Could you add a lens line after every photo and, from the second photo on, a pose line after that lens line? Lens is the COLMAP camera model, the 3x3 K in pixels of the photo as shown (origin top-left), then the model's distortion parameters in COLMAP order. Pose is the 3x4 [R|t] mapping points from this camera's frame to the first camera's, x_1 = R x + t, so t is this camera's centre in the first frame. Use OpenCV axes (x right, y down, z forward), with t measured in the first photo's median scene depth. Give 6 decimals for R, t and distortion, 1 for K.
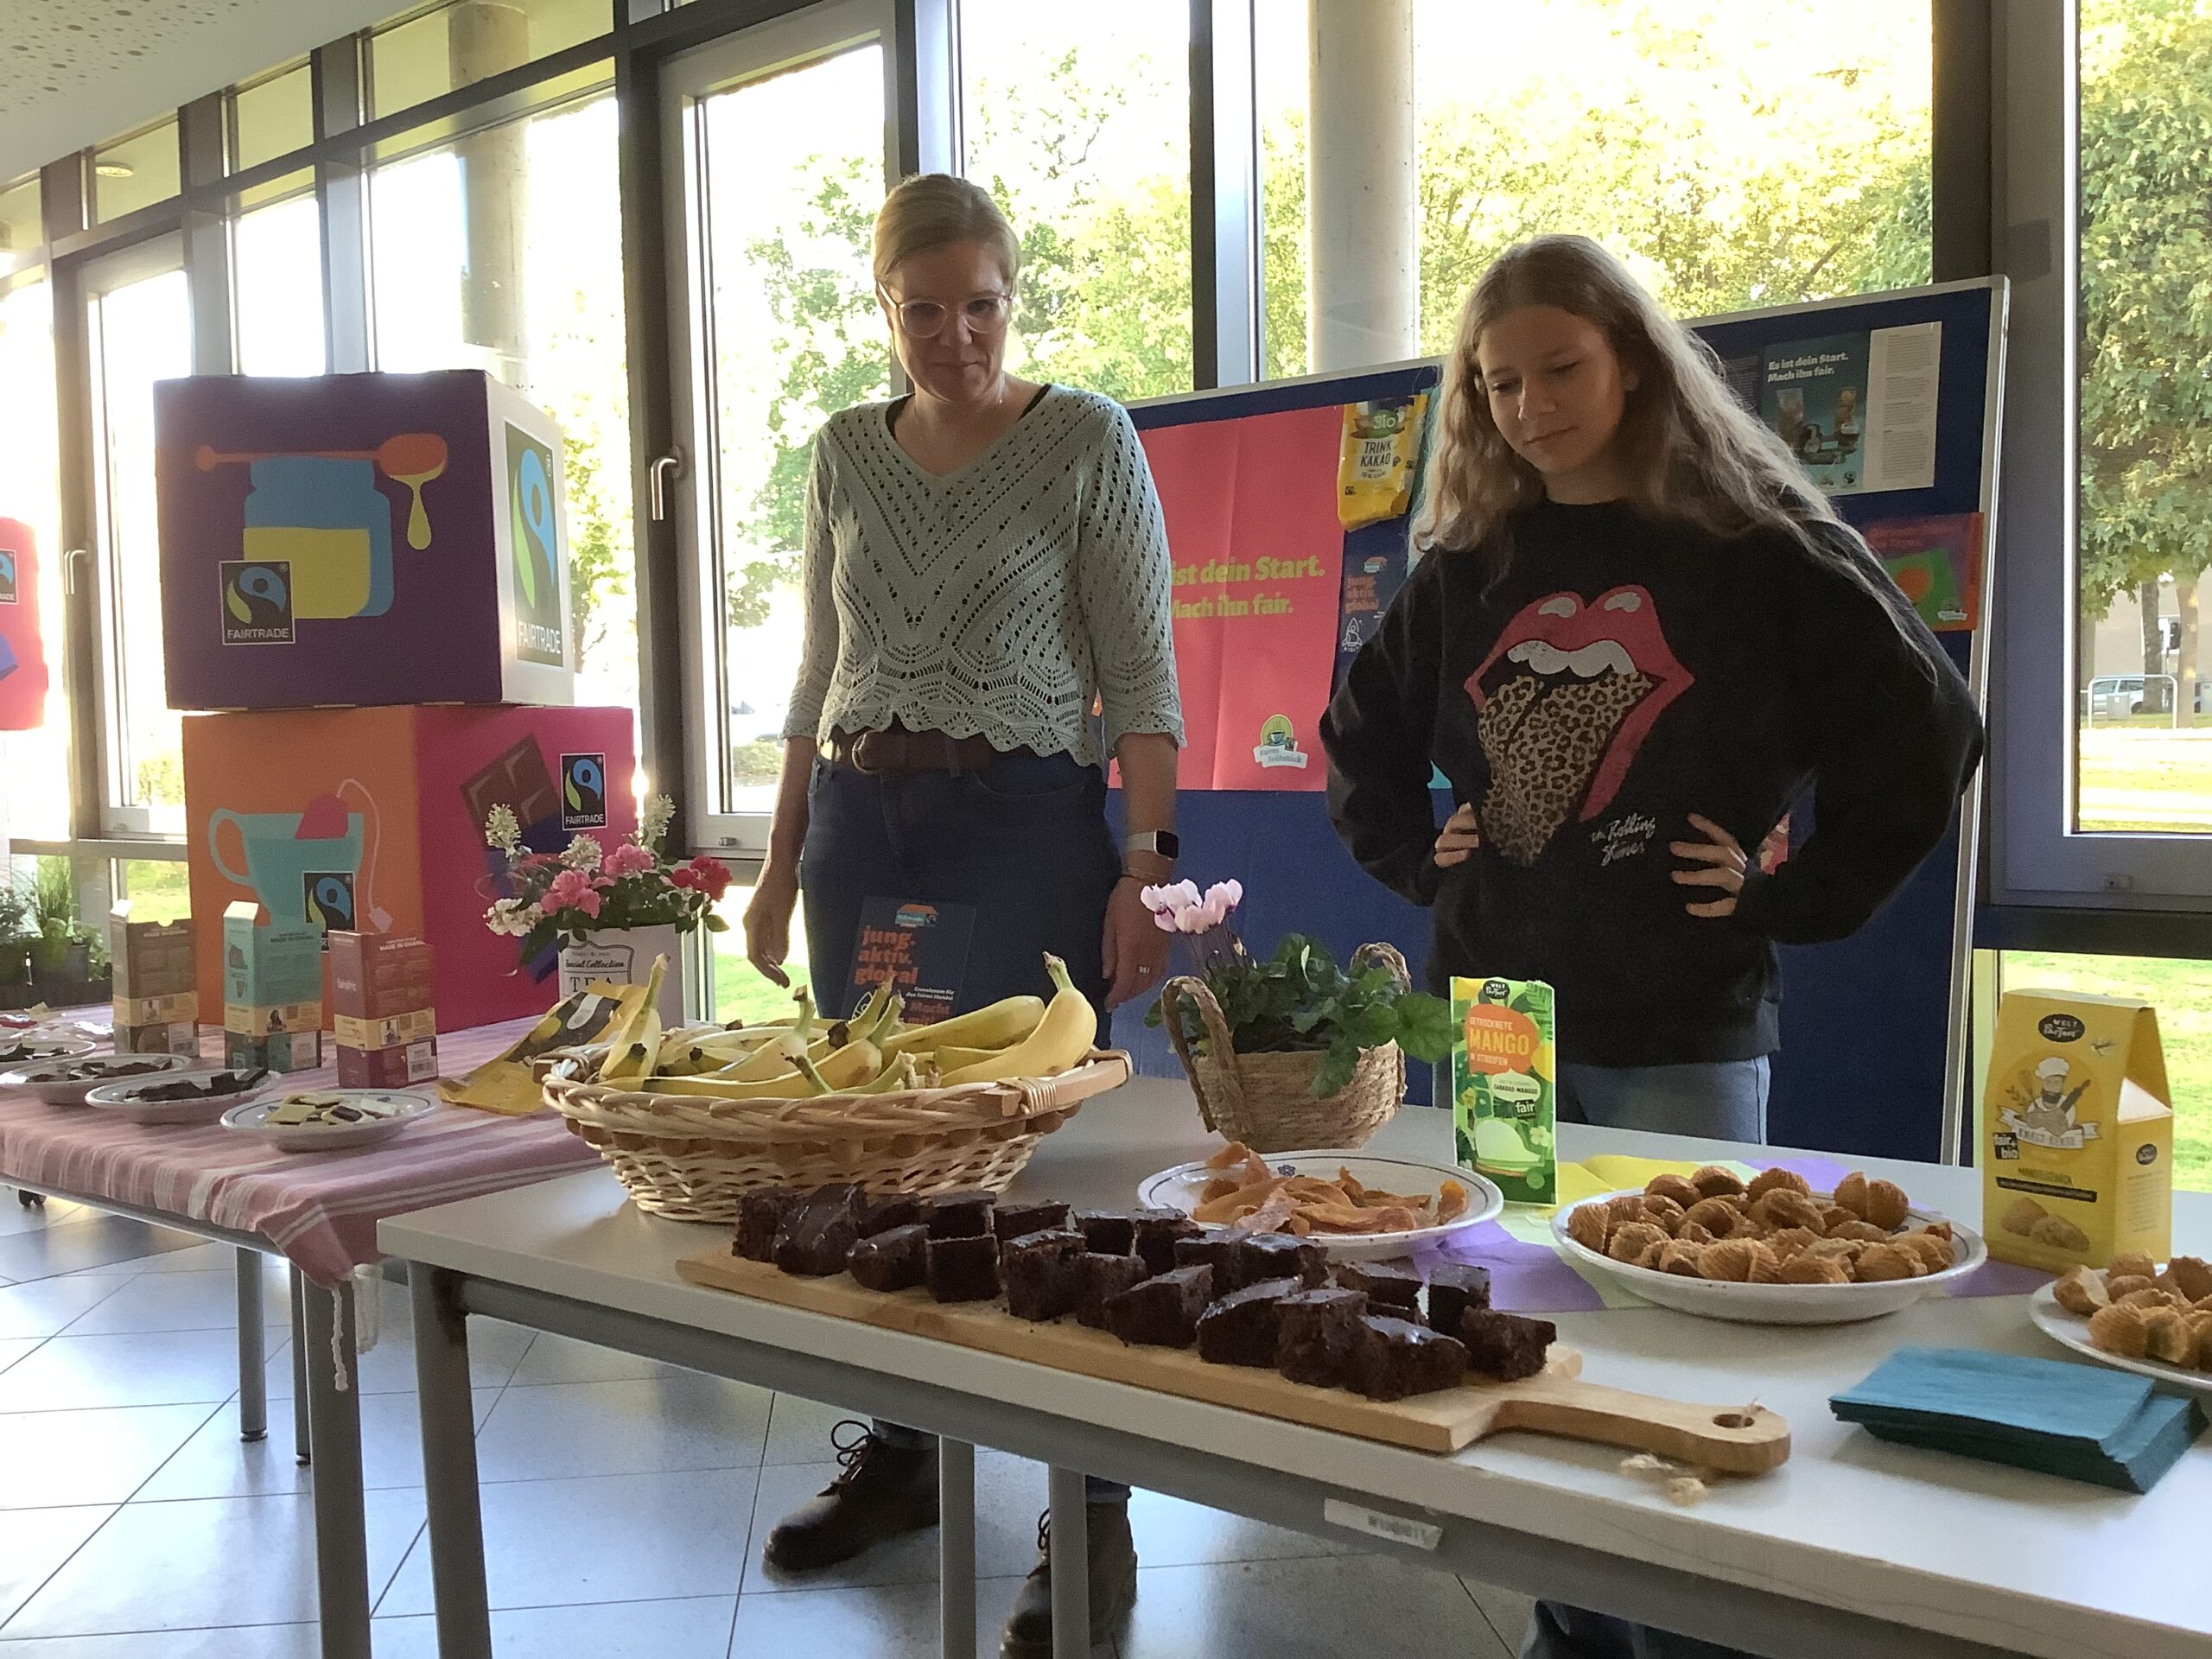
lens RADIAL K [[1986.2, 0, 1099.9], [0, 1986.2, 819.1], [0, 0, 1]] dist [0.127915, -0.243056]
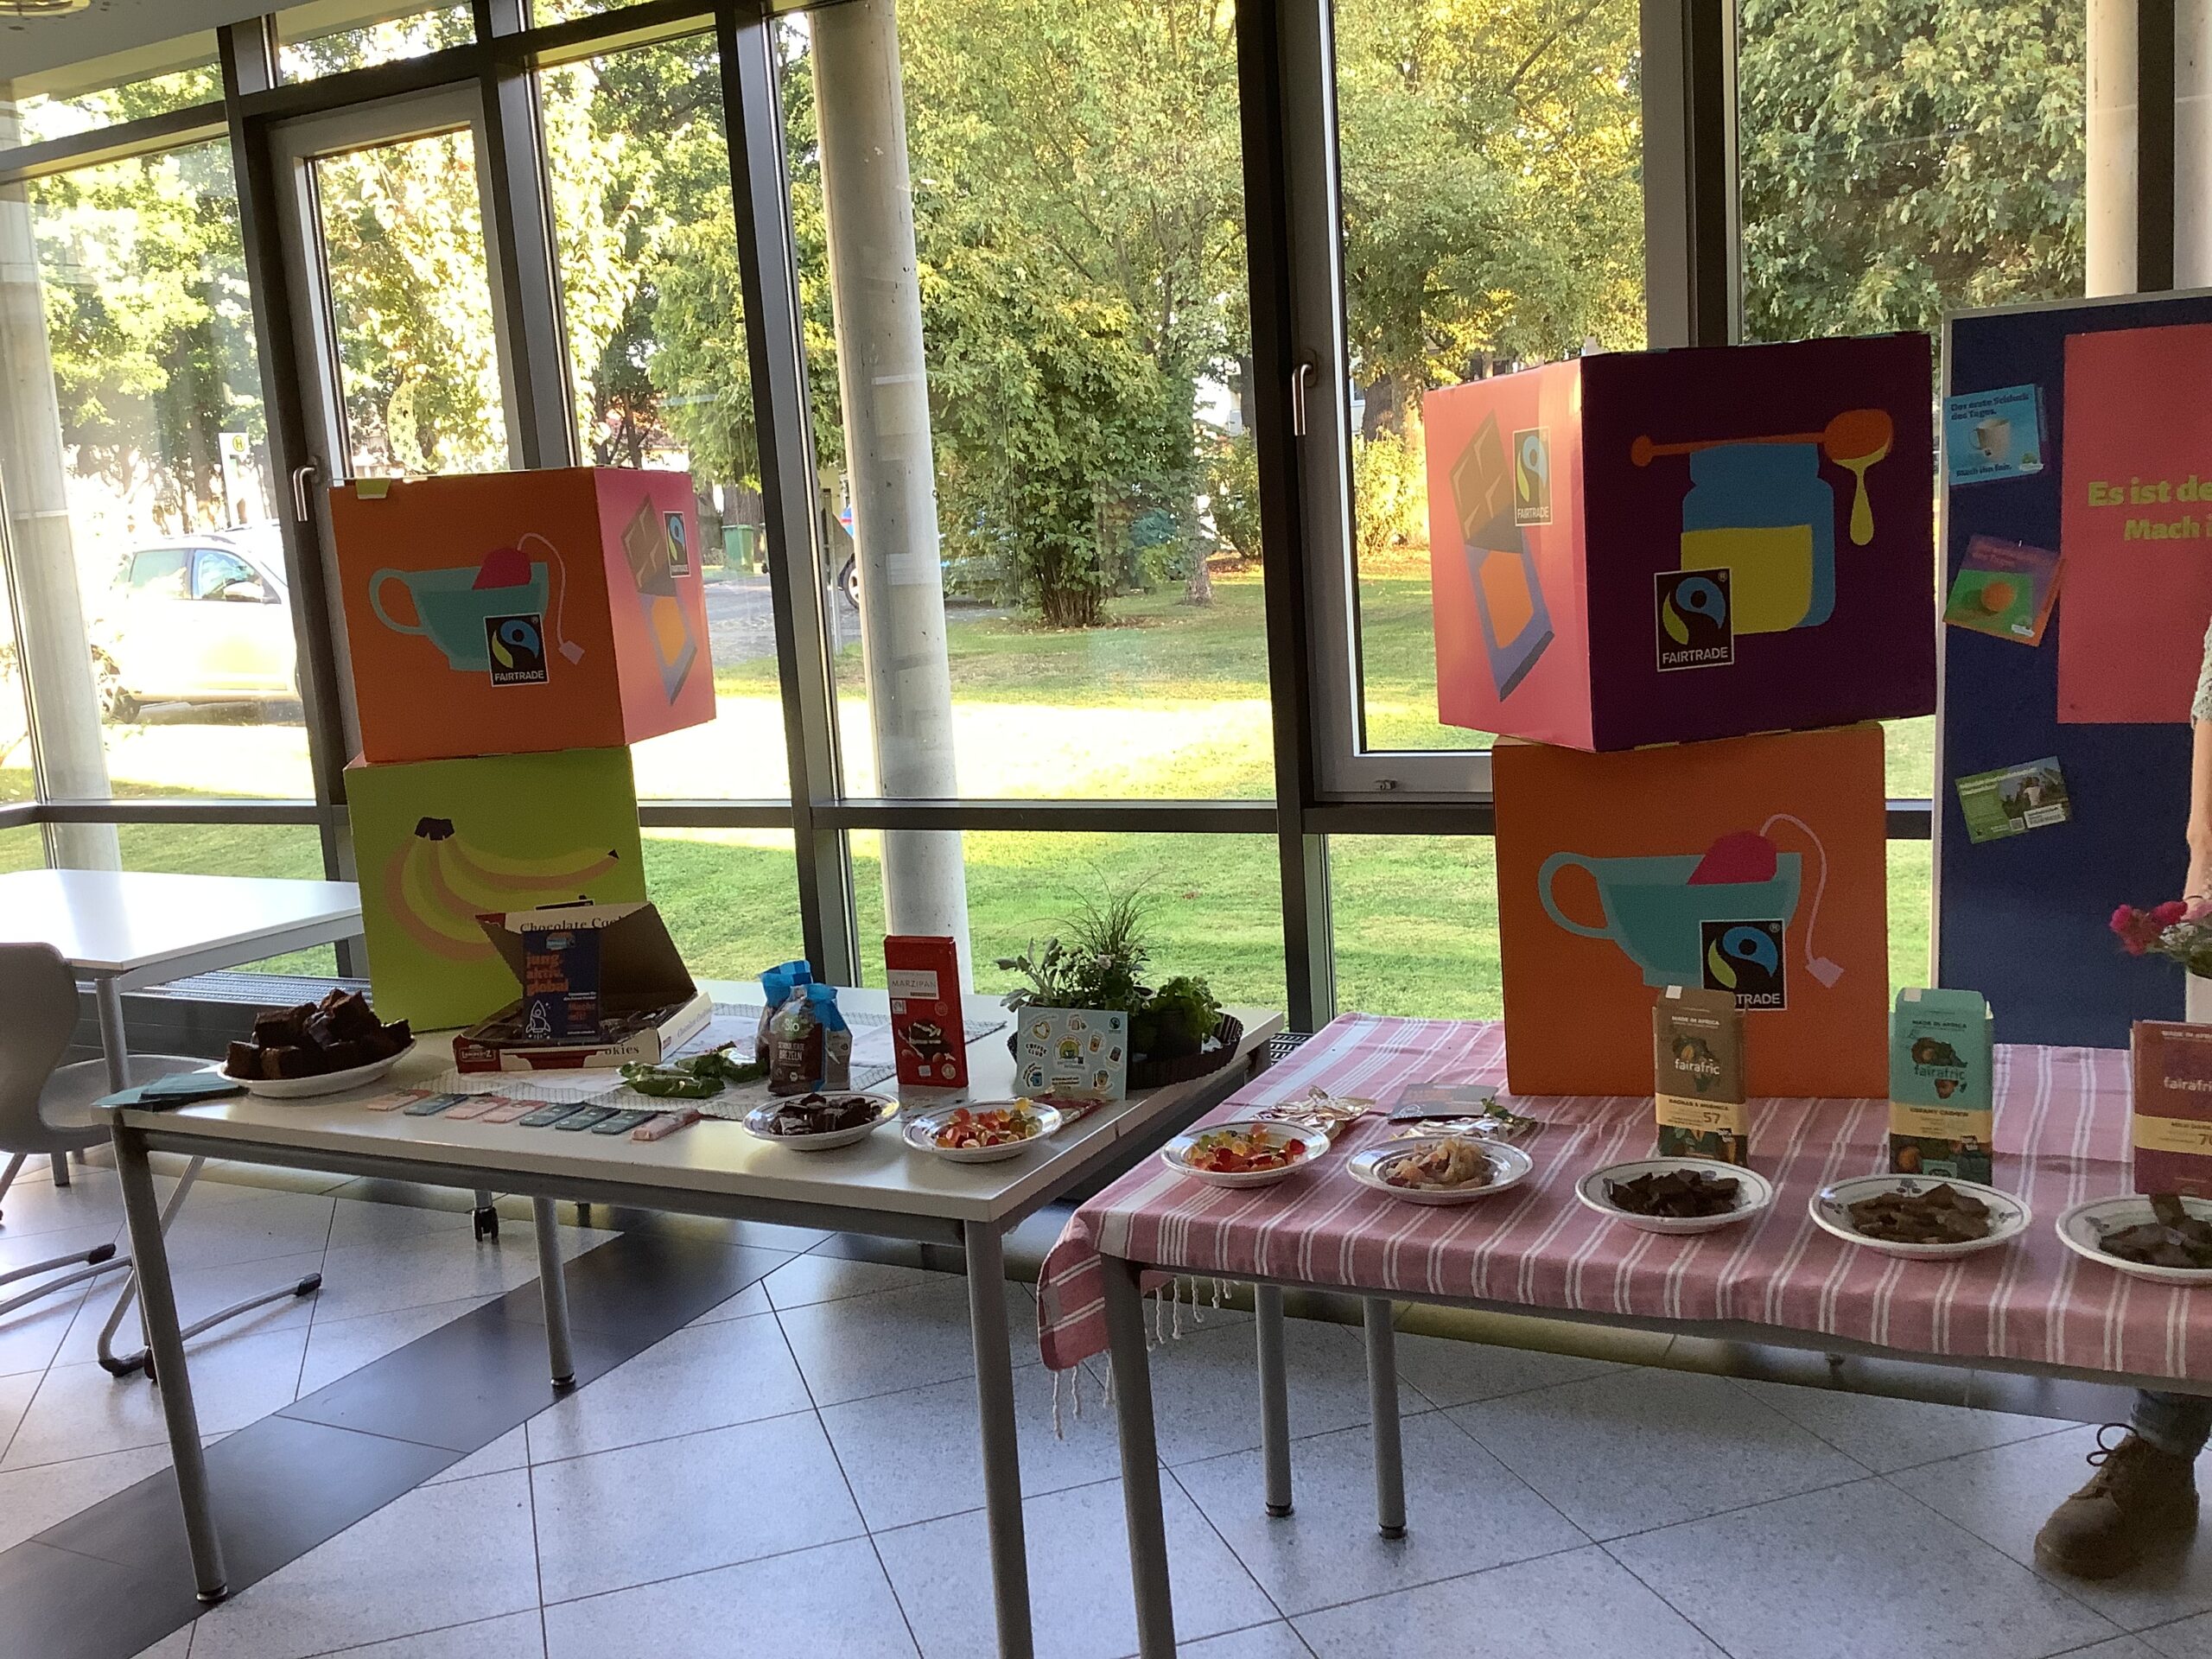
lens RADIAL K [[1986.2, 0, 1099.9], [0, 1986.2, 819.1], [0, 0, 1]] dist [0.127915, -0.243056]
pose [[0.978248, -0.075395, 0.193253, -1.274540], [0.056825, 0.993374, 0.099898, -0.186777], [-0.199504, -0.086743, 0.976050, 0.323423]]
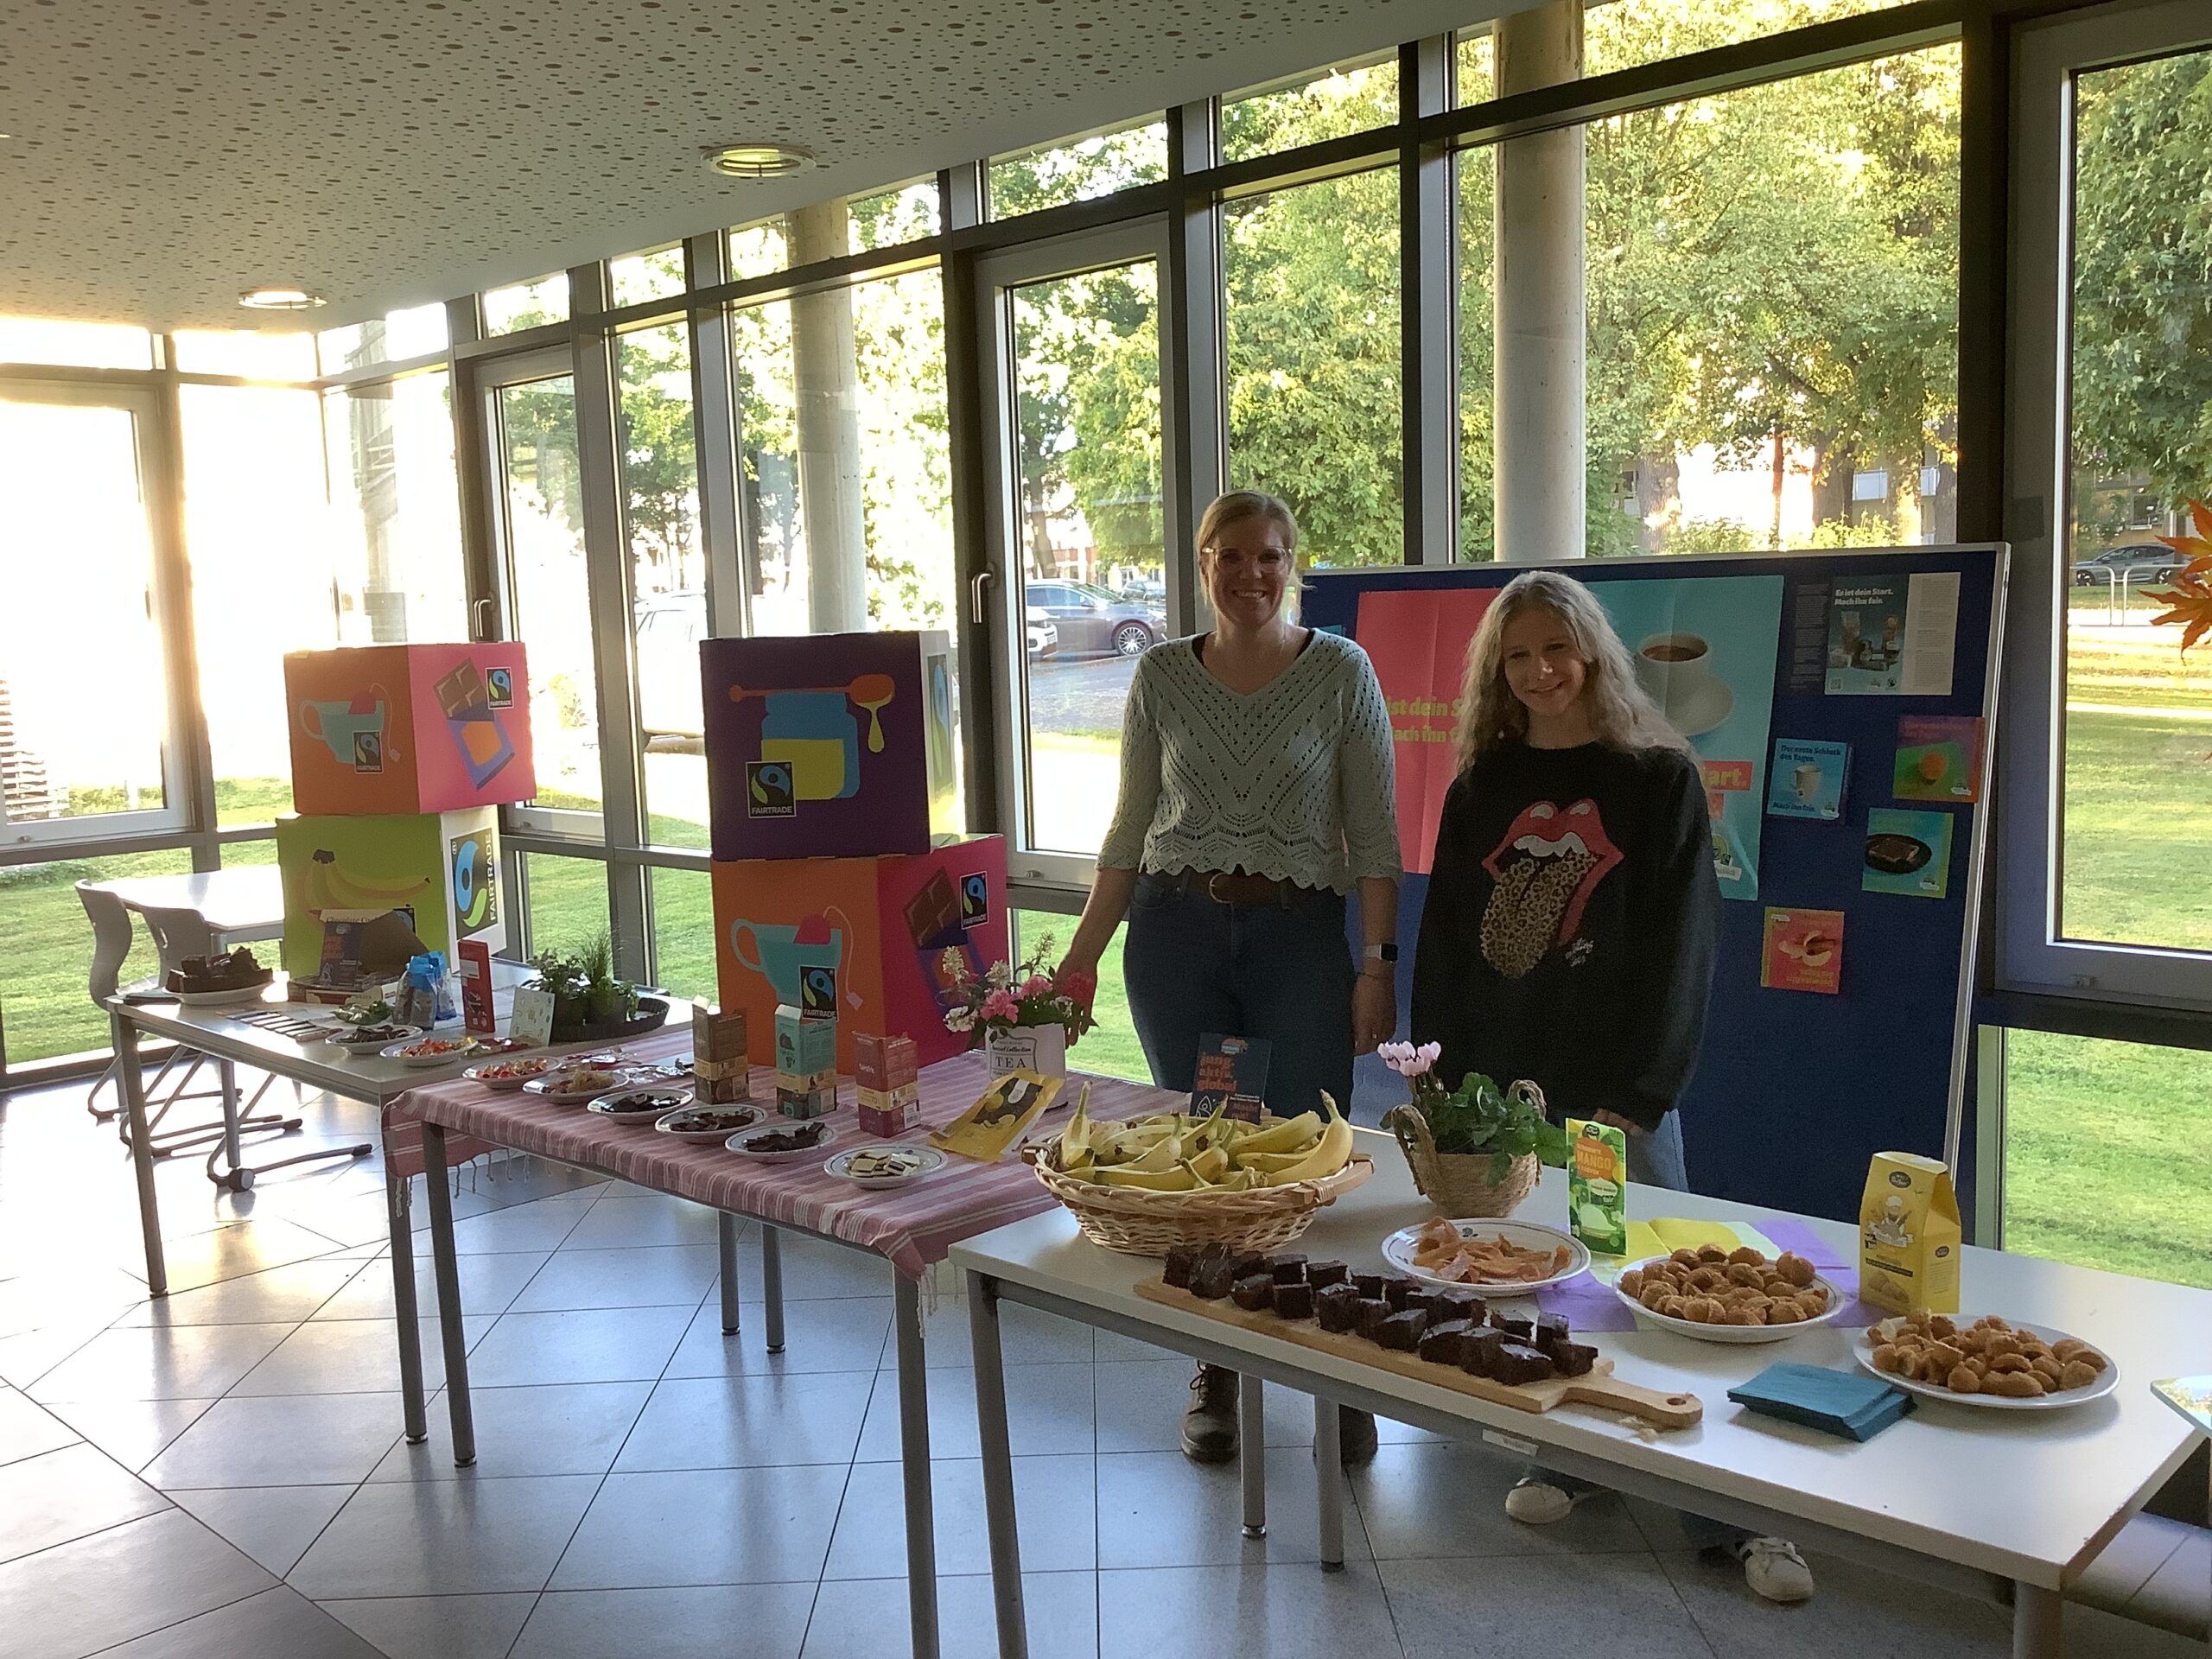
lens RADIAL K [[1986.2, 0, 1099.9], [0, 1986.2, 819.1], [0, 0, 1]] dist [0.127915, -0.243056]
pose [[0.995117, -0.003241, -0.098650, -0.046929], [0.009664, 0.997858, 0.064697, -0.272284], [0.098229, -0.065334, 0.993017, -0.671525]]
